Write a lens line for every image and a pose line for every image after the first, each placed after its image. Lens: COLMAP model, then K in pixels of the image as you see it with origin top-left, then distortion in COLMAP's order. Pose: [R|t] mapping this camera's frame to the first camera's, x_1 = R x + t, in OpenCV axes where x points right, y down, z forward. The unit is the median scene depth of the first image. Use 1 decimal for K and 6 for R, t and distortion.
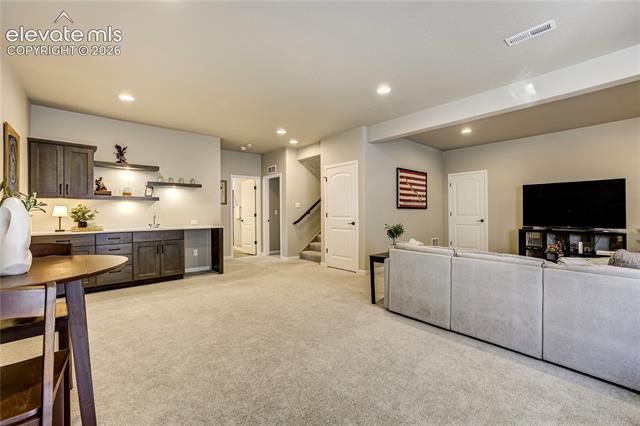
lens RADIAL K [[282.2, 0, 320.1], [0, 282.2, 213.5], [0, 0, 1]] dist [-0.000498, 0.000102]
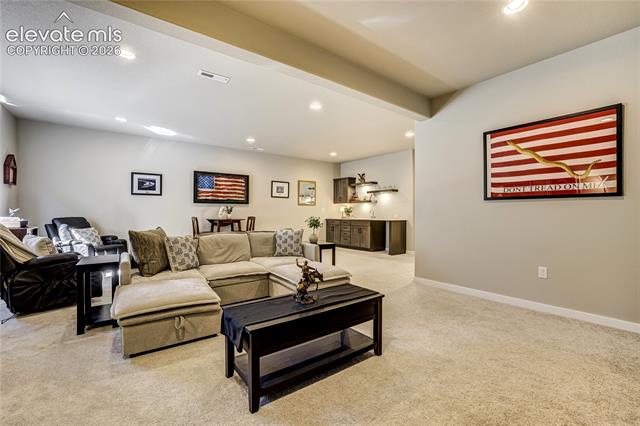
lens RADIAL K [[282.2, 0, 322.0], [0, 282.2, 211.3], [0, 0, 1]] dist [-0.000498, 0.000102]
pose [[-0.083670, -0.006764, -0.996471, 0.897141], [-0.023304, 0.999717, -0.004829, 0.016907], [0.996221, 0.022817, -0.083804, 0.704246]]
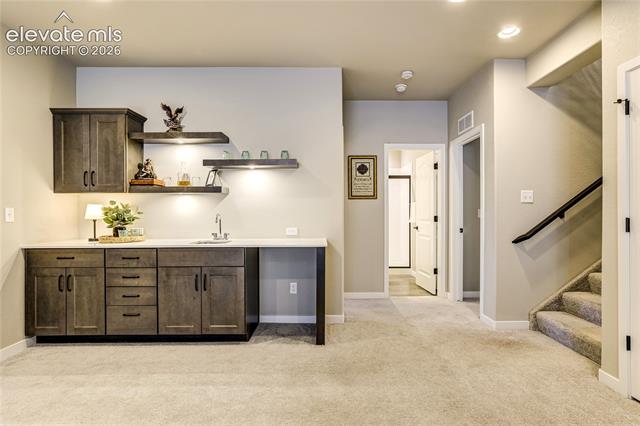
lens RADIAL K [[327.4, 0, 313.3], [0, 327.4, 212.9], [0, 0, 1]] dist [-0.013392, 0.003716]
pose [[0.750178, 0.006145, -0.661207, 0.000572], [-0.005027, 0.999981, 0.003590, -0.007172], [0.661217, 0.000631, 0.750195, 0.521103]]
